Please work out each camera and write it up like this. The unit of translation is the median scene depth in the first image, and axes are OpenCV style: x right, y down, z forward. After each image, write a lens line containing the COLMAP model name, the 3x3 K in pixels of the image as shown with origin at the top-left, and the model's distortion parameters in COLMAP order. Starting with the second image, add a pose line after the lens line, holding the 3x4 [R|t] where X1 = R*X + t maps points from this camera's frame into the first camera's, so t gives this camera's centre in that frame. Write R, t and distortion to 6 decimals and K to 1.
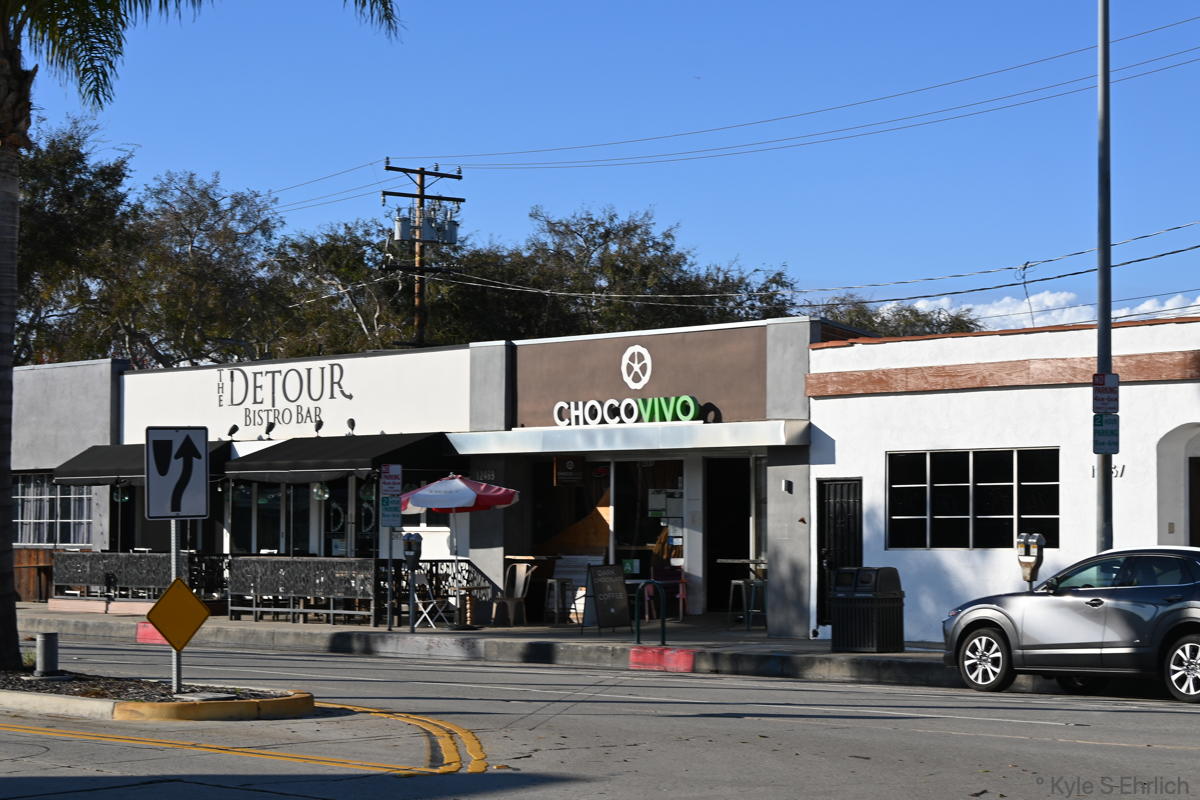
lens RADIAL K [[2728.7, 0, 594.2], [0, 2728.7, 405.8], [0, 0, 1]] dist [-0.019979, 0.000000]
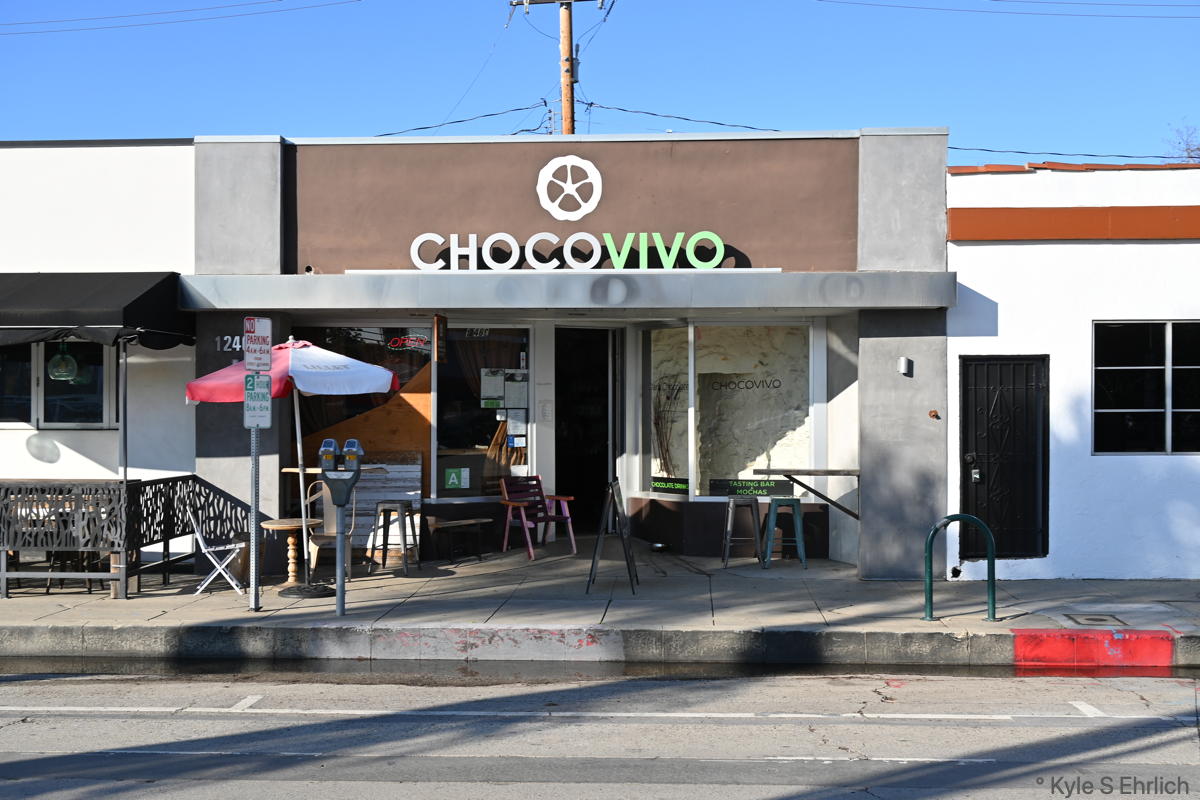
lens RADIAL K [[1531.8, 0, 601.1], [0, 1531.8, 400.4], [0, 0, 1]] dist [0.012674, 0.000000]
pose [[0.704041, 0.000335, 0.710159, -0.249537], [-0.030300, 0.999103, 0.029568, 0.027099], [-0.709512, -0.042335, 0.703420, 0.724256]]
